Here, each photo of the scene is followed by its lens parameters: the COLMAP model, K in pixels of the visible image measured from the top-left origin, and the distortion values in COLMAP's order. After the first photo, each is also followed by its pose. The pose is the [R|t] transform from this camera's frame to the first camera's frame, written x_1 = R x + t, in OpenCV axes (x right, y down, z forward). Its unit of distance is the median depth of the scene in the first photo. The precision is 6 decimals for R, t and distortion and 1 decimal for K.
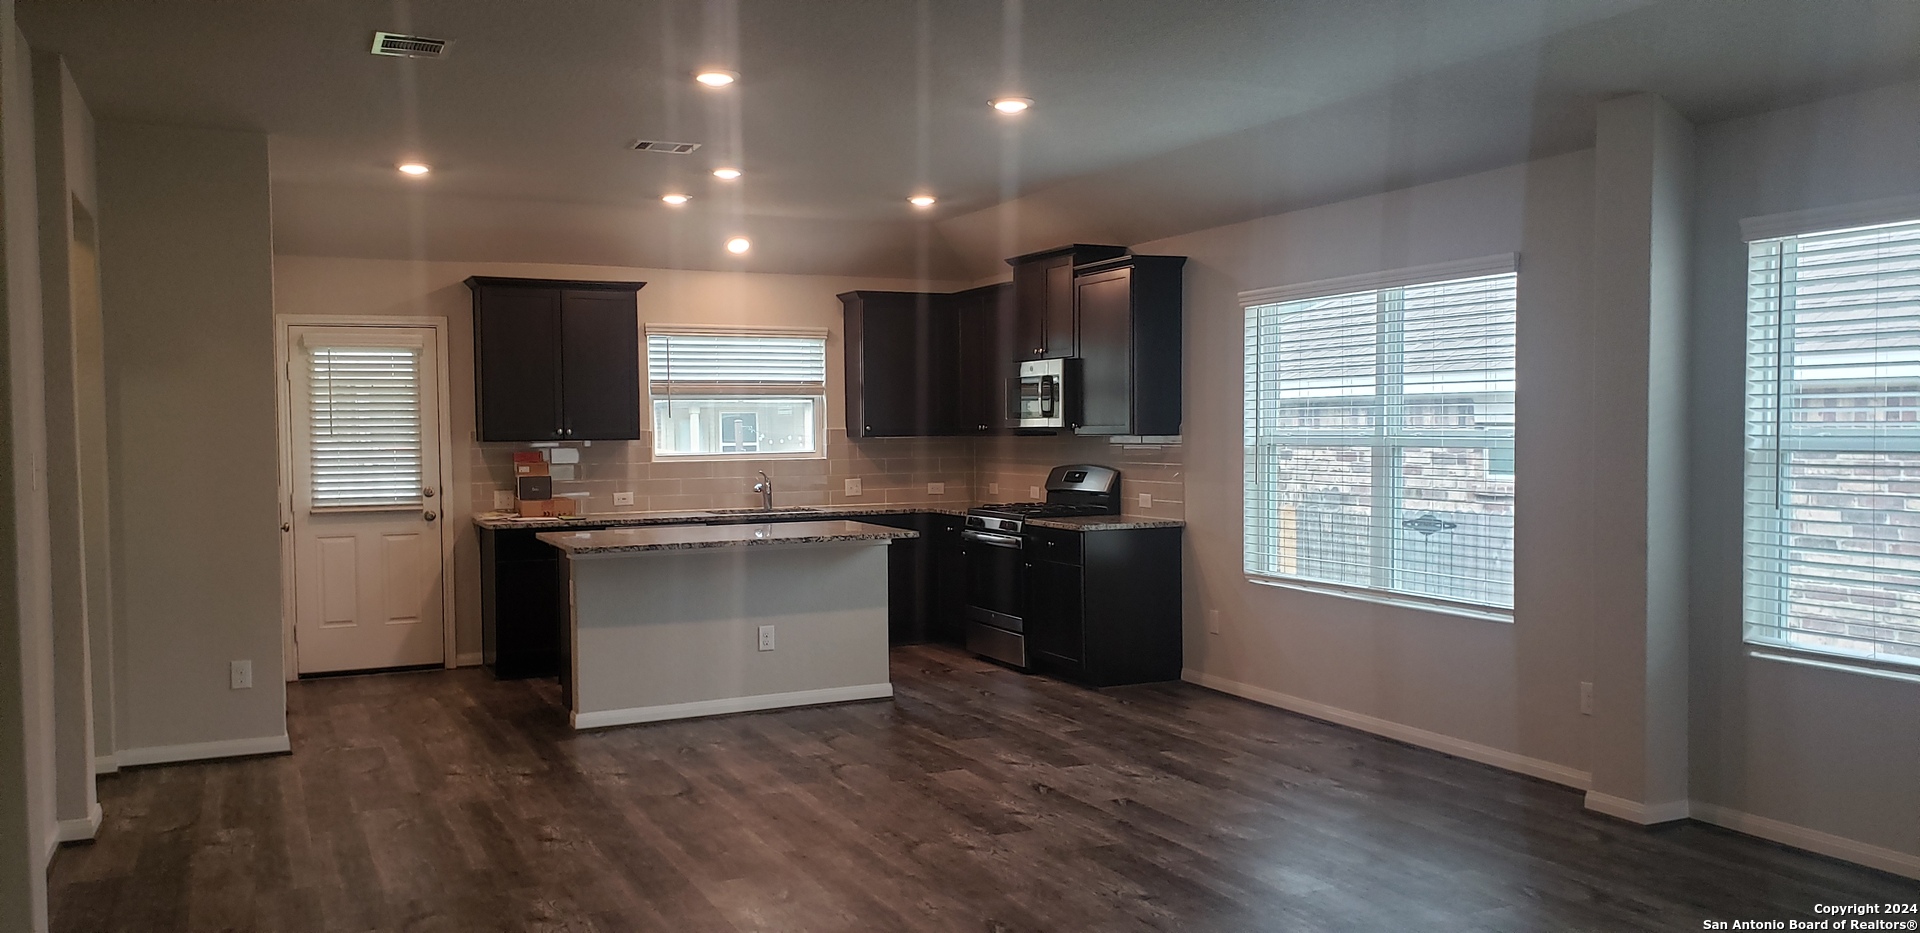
lens RADIAL K [[1441.7, 0, 969.8], [0, 1441.7, 458.2], [0, 0, 1]] dist [0.002912, -0.003091]
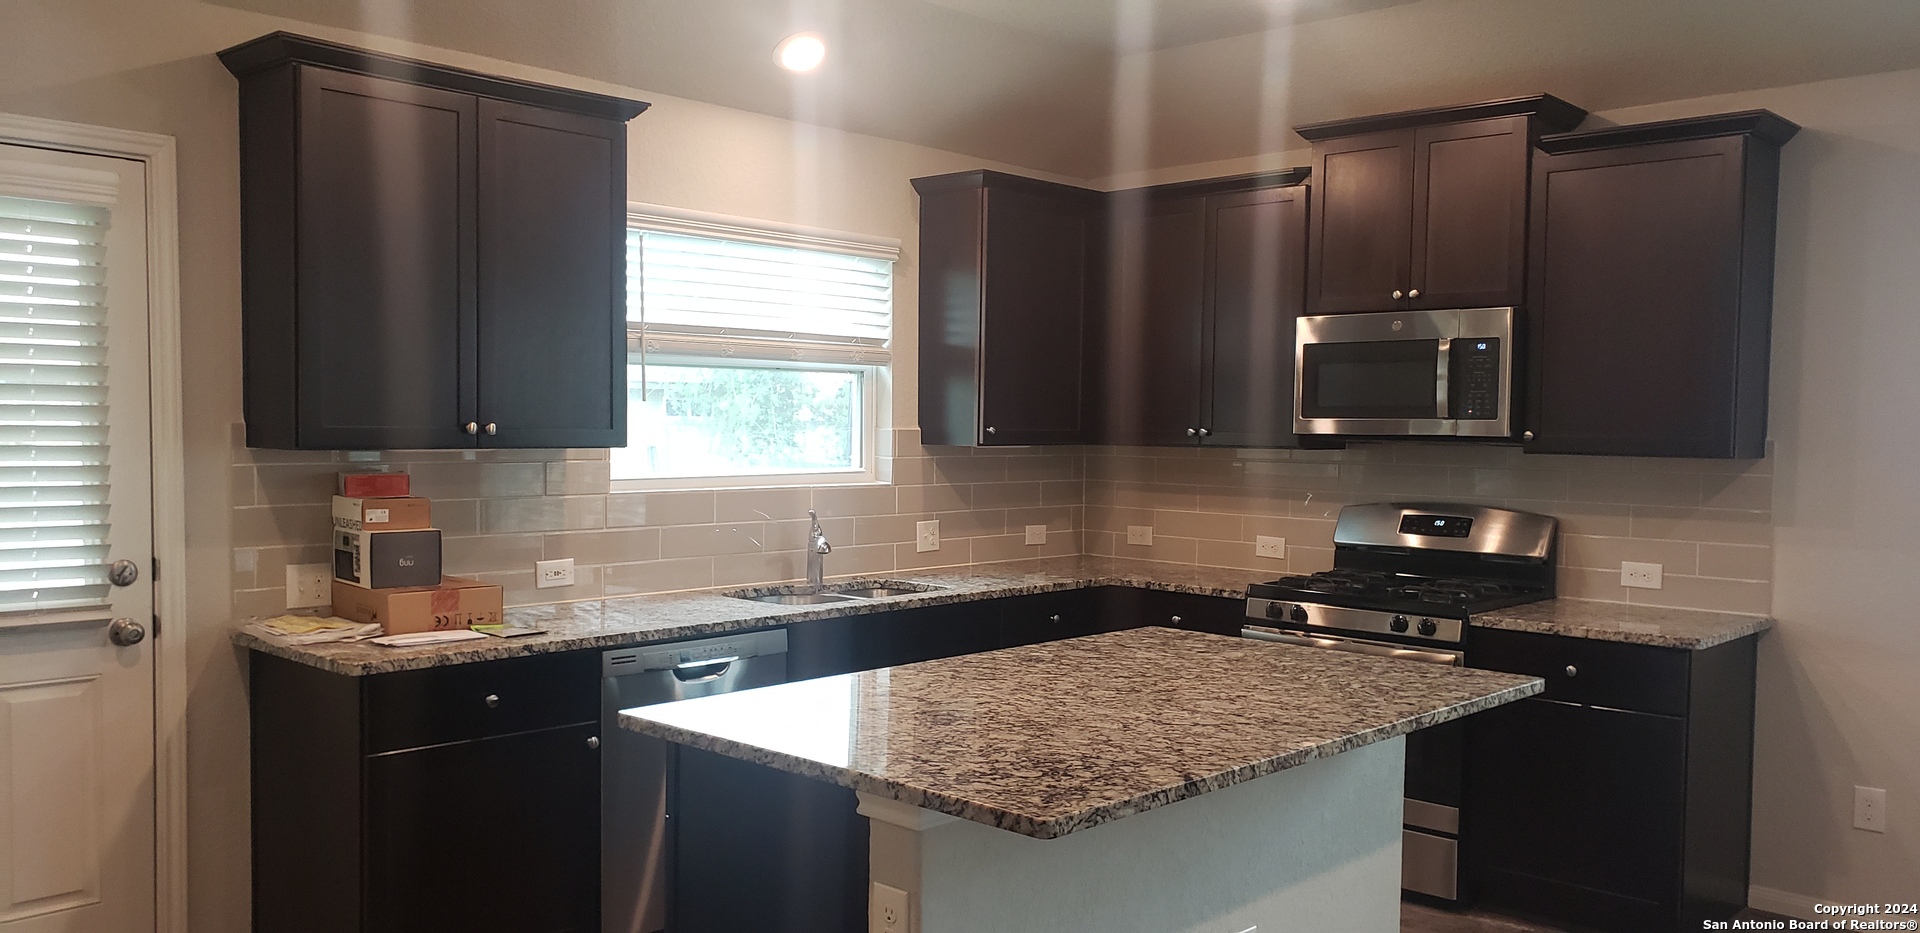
lens RADIAL K [[1441.7, 0, 956.3], [0, 1441.7, 476.4], [0, 0, 1]] dist [0.002912, -0.003091]
pose [[0.936151, 0.007330, 0.351522, -0.294729], [-0.012998, 0.999821, 0.013768, -0.011432], [-0.351358, -0.017458, 0.936078, 0.538522]]
